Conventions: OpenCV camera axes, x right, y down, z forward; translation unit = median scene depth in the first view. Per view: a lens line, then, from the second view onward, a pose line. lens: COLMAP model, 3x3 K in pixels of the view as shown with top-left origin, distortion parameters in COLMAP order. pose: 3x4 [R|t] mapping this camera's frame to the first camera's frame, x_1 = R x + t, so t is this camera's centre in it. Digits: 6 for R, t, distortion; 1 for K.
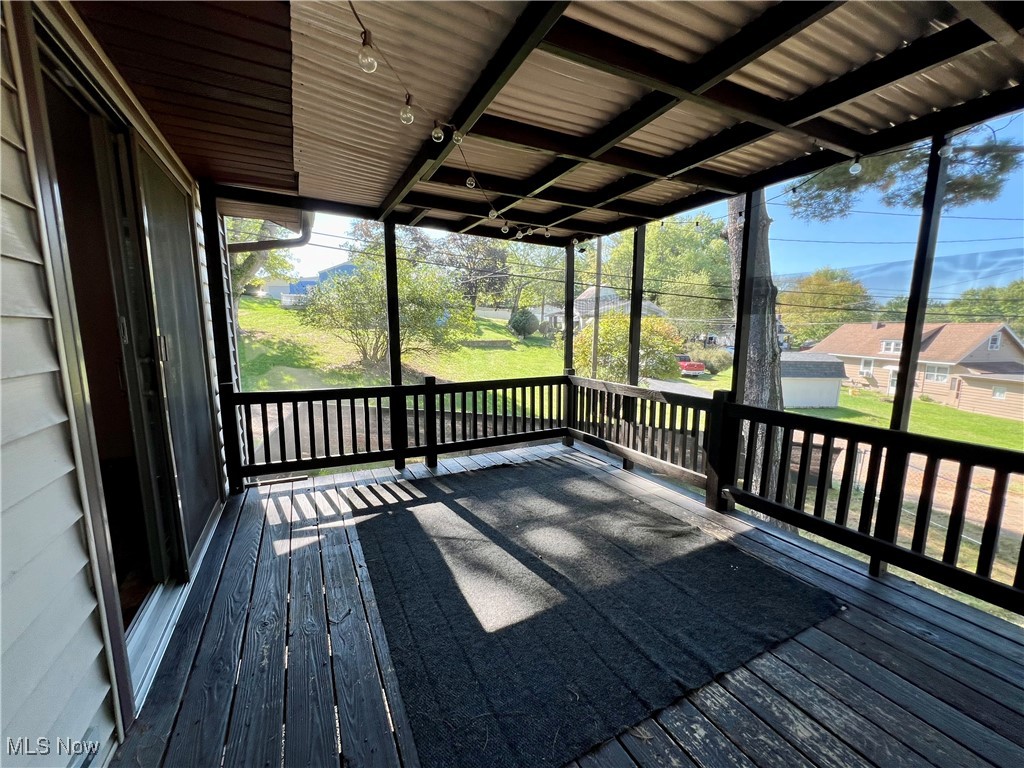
lens RADIAL K [[419.2, 0, 516.7], [0, 419.2, 386.3], [0, 0, 1]] dist [-0.004015, -0.000179]
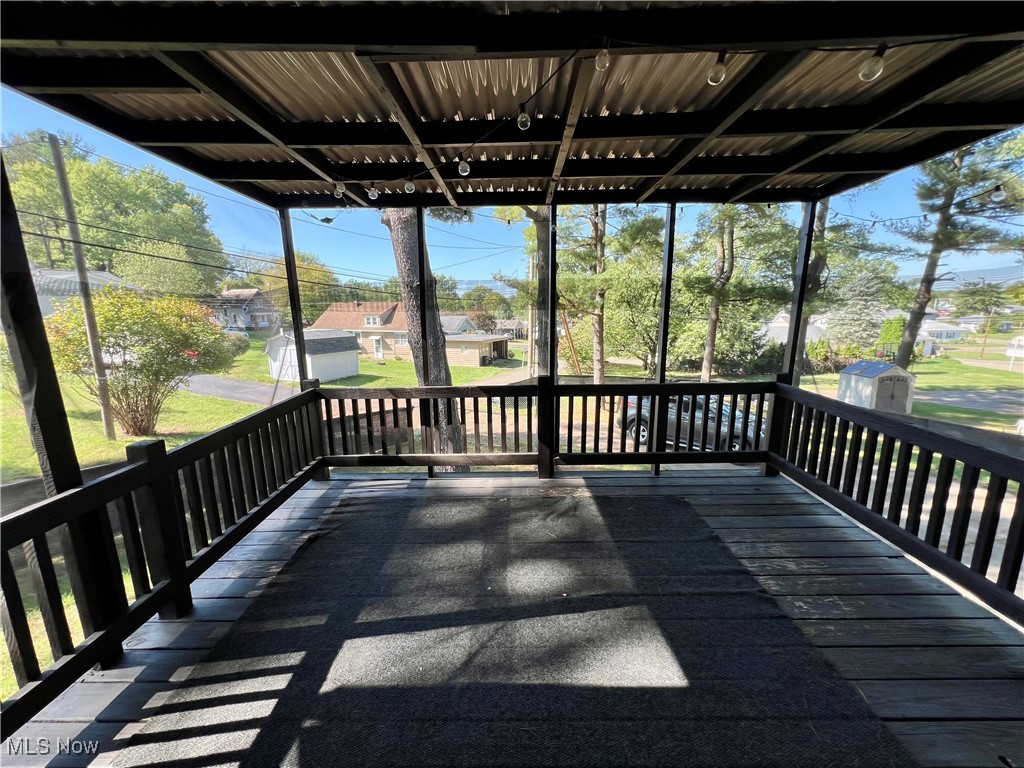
lens RADIAL K [[419.2, 0, 511.5], [0, 419.2, 383.9], [0, 0, 1]] dist [-0.004015, -0.000179]
pose [[0.460007, -0.171582, 0.871179, -0.471443], [0.132232, 0.983448, 0.123871, -0.103949], [-0.878014, 0.058217, 0.475082, 0.455714]]
